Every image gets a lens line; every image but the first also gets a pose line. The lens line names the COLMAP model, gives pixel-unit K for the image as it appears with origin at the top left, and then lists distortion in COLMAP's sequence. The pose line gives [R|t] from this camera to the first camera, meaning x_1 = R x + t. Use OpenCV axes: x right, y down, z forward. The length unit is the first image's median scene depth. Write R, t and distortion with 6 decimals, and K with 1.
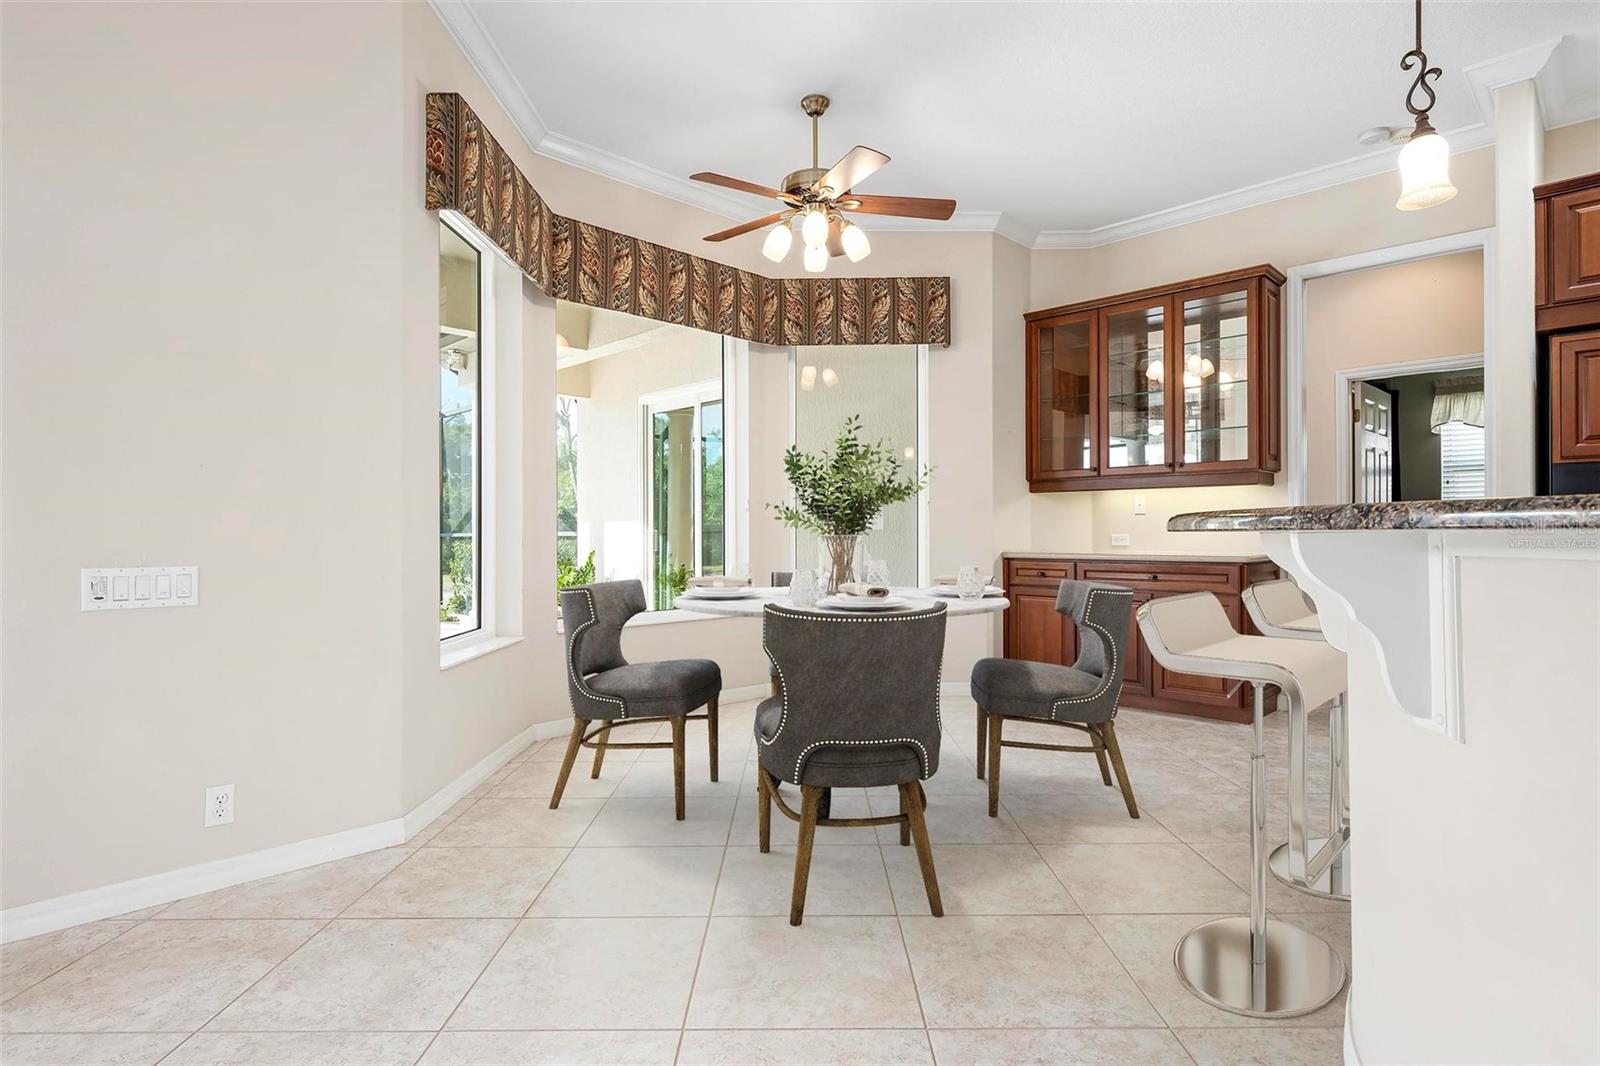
lens RADIAL K [[808.8, 0, 800.0], [0, 808.8, 533.0], [0, 0, 1]] dist [0.000073, 0.000172]
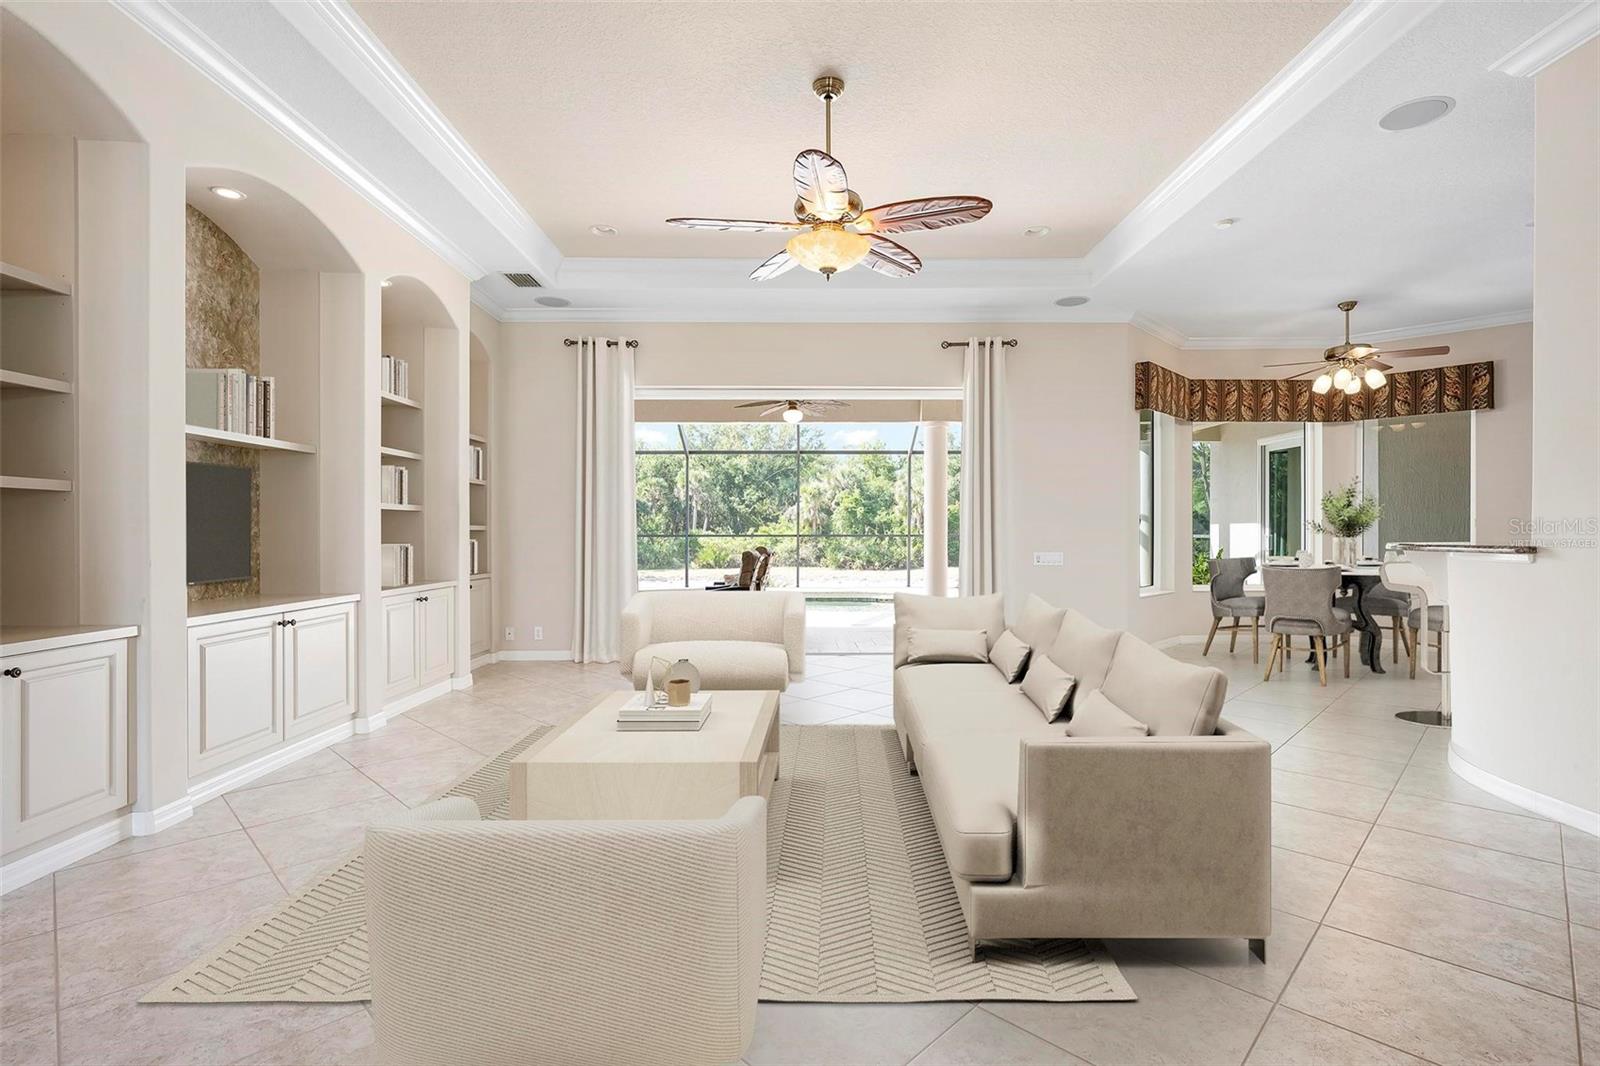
lens RADIAL K [[748.1, 0, 799.4], [0, 748.1, 531.8], [0, 0, 1]] dist [0.001488, 0.000004]
pose [[0.710404, 0.002808, -0.703788, 0.276326], [-0.000616, 0.999994, 0.003368, -0.022941], [0.703794, -0.001959, 0.710402, -0.887714]]
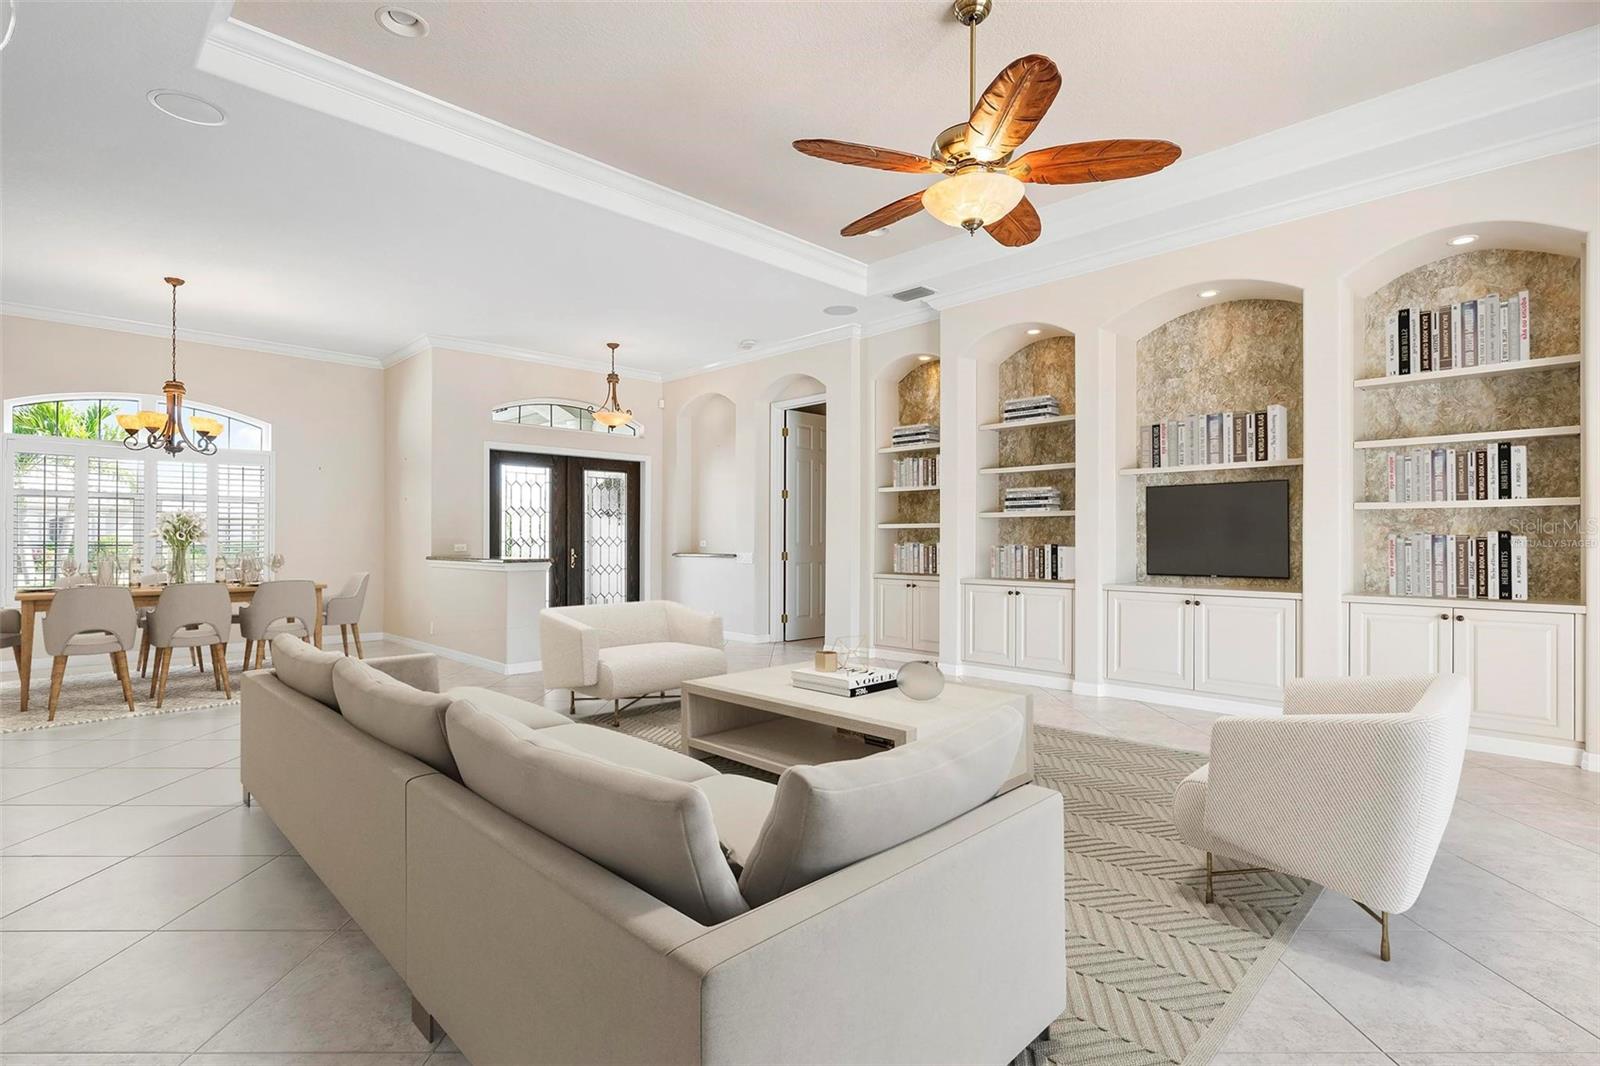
lens RADIAL K [[782.0, 0, 819.7], [0, 782.0, 533.3], [0, 0, 1]] dist [0.019520, 0.000112]
pose [[-0.999938, 0.003162, -0.010646, -0.127446], [0.003236, 0.999971, -0.006952, -0.016416], [0.010624, -0.006986, -0.999919, 0.431256]]
